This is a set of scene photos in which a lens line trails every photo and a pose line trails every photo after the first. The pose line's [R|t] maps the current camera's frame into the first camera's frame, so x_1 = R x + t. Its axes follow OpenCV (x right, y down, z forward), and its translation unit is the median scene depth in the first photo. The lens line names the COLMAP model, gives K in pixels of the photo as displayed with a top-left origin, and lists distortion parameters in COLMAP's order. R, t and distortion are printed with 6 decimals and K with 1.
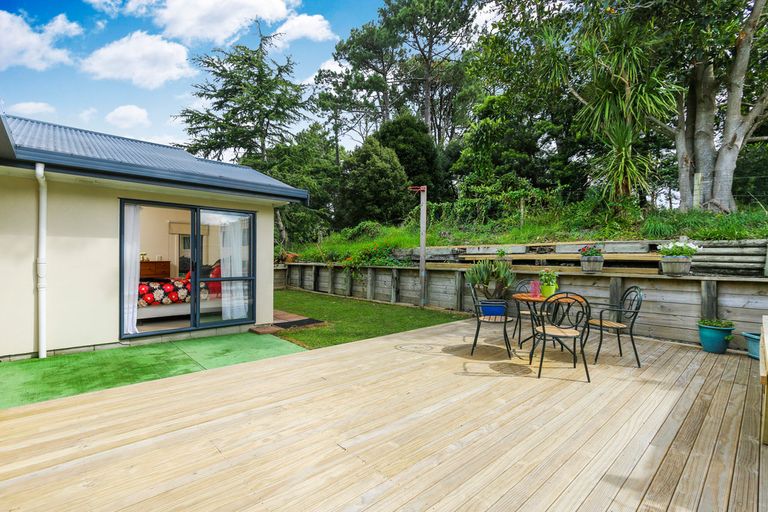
lens RADIAL K [[357.5, 0, 382.8], [0, 357.5, 259.7], [0, 0, 1]] dist [-0.002727, -0.000199]
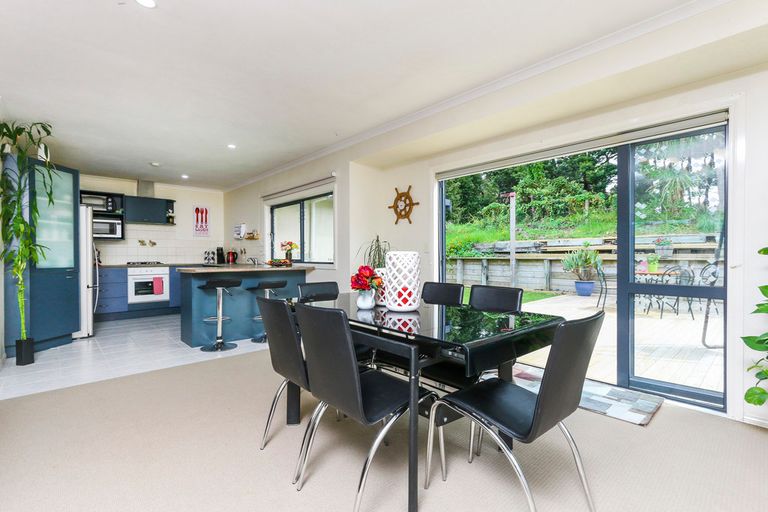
lens RADIAL K [[357.5, 0, 385.0], [0, 357.5, 256.1], [0, 0, 1]] dist [-0.002727, -0.000199]
pose [[0.999868, -0.015985, 0.002741, -0.340270], [0.015976, 0.999868, 0.003120, 0.005768], [-0.002790, -0.003076, 0.999991, -0.254745]]
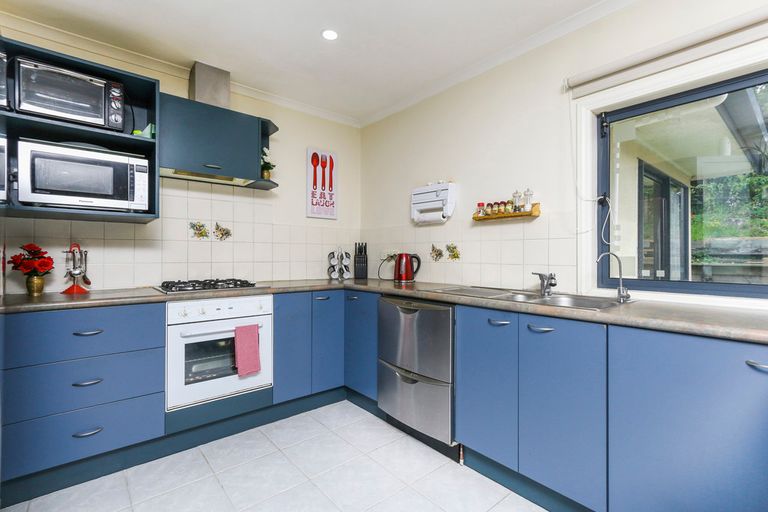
lens RADIAL K [[357.5, 0, 385.3], [0, 357.5, 252.9], [0, 0, 1]] dist [-0.002727, -0.000199]
pose [[0.998895, -0.009396, -0.046041, -0.961589], [0.009176, 0.999945, -0.004997, -0.015649], [0.046086, 0.004569, 0.998927, 0.591559]]
